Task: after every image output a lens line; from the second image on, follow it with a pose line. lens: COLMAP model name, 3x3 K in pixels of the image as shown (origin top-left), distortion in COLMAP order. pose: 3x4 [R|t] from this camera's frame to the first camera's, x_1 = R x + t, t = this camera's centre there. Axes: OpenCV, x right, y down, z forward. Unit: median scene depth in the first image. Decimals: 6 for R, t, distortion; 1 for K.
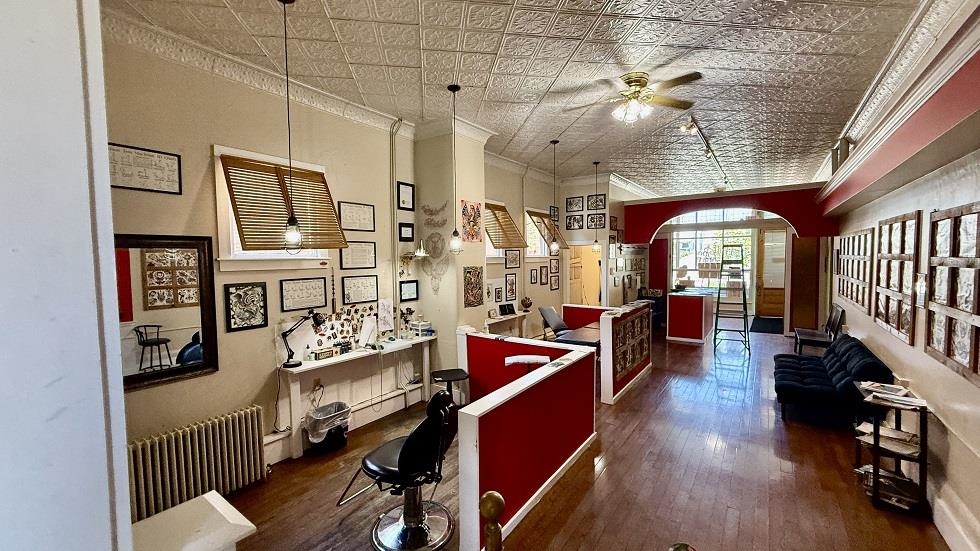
lens RADIAL K [[390.5, 0, 486.6], [0, 390.5, 278.2], [0, 0, 1]] dist [0.000869, -0.000306]
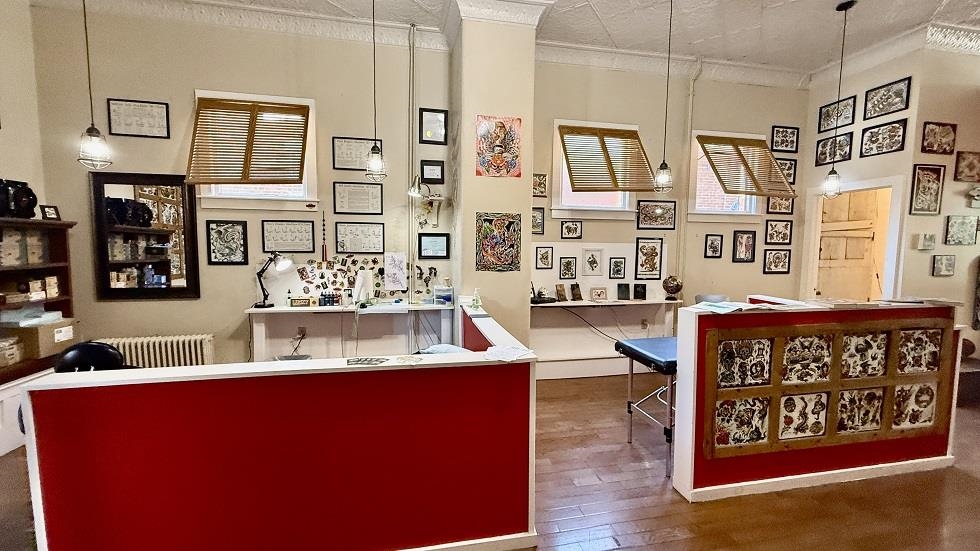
lens RADIAL K [[390.5, 0, 487.9], [0, 390.5, 275.9], [0, 0, 1]] dist [0.000869, -0.000306]
pose [[0.729386, 0.073375, -0.680157, 0.460380], [-0.055968, 0.997299, 0.047569, 0.052674], [0.681810, 0.003371, 0.731522, 0.521688]]
